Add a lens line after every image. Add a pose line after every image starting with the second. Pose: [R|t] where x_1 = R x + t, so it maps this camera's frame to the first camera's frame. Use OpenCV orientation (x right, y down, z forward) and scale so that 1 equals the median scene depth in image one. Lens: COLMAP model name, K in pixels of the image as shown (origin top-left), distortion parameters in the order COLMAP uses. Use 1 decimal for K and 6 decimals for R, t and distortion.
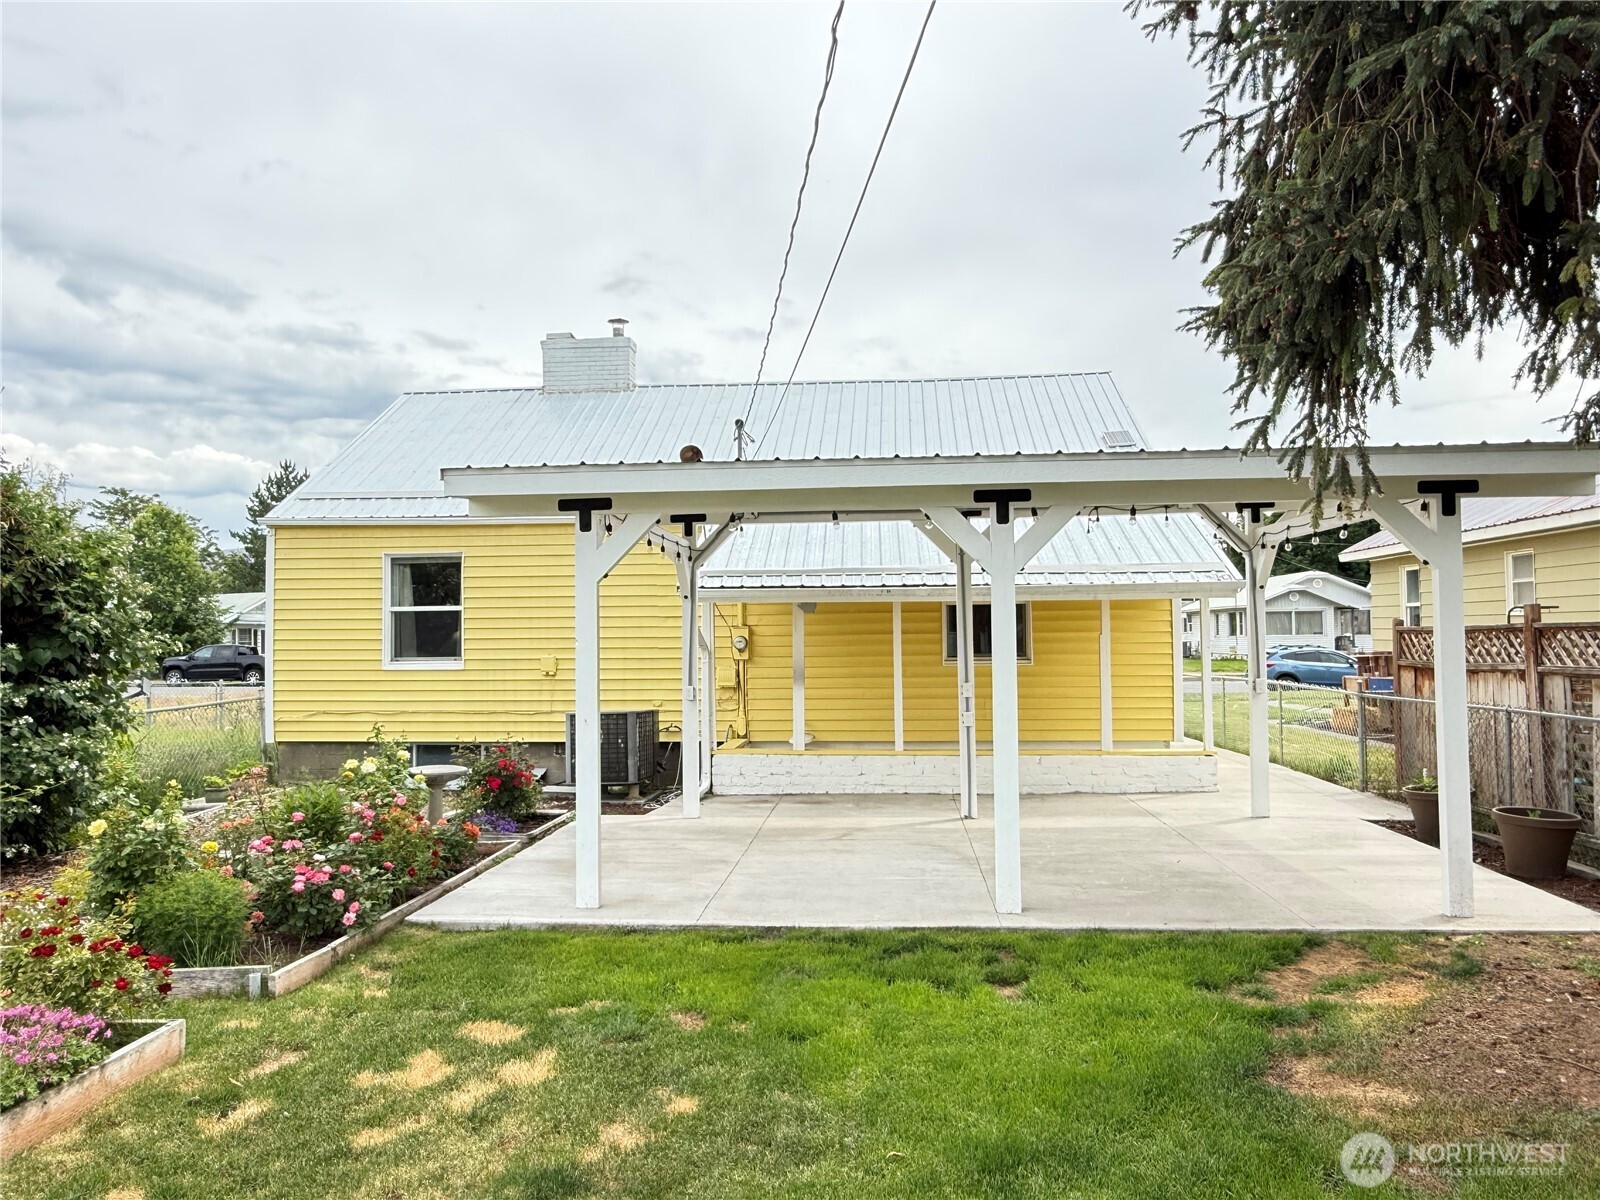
lens RADIAL K [[1123.7, 0, 800.0], [0, 1123.7, 600.0], [0, 0, 1]] dist [0.000646, 0.000142]
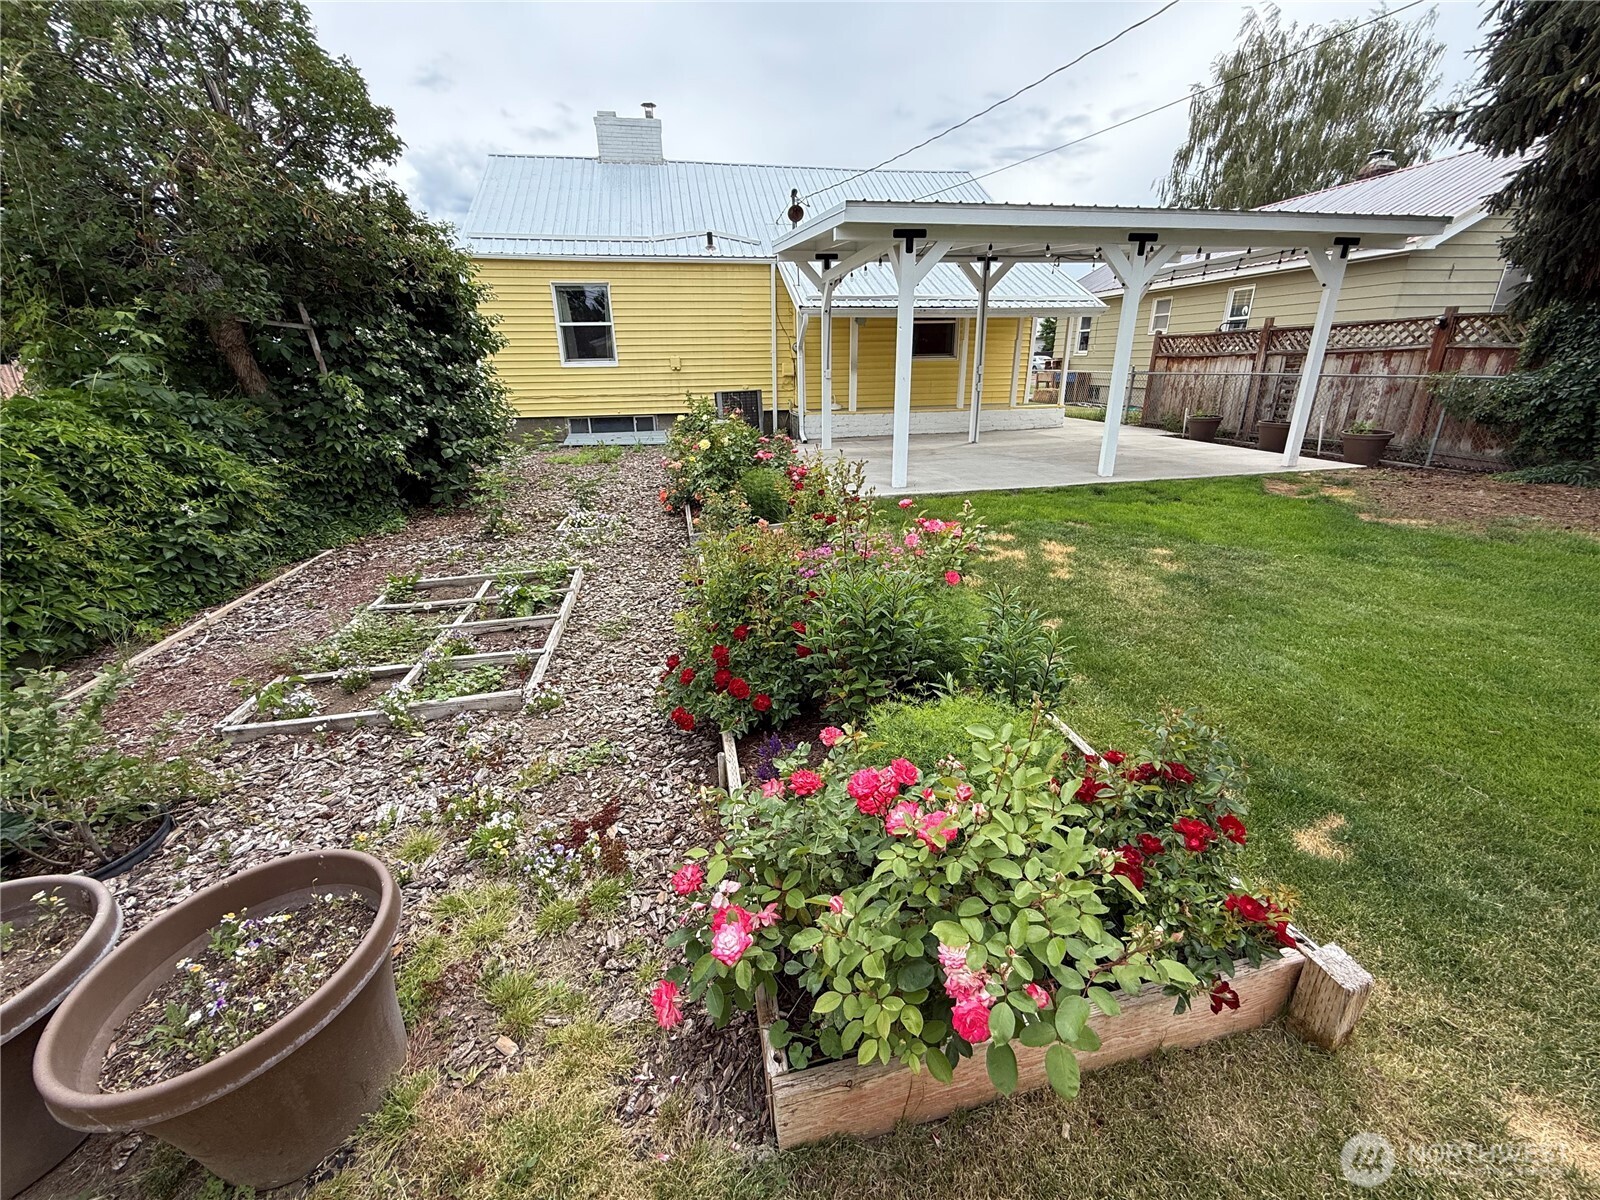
lens RADIAL K [[636.8, 0, 800.0], [0, 636.8, 600.0], [0, 0, 1]] dist [-0.000773, 0.000077]
pose [[0.961006, -0.103320, 0.256500, -0.395511], [-0.001175, 0.926041, 0.377420, 0.034439], [-0.276524, -0.363004, 0.889810, 0.041732]]
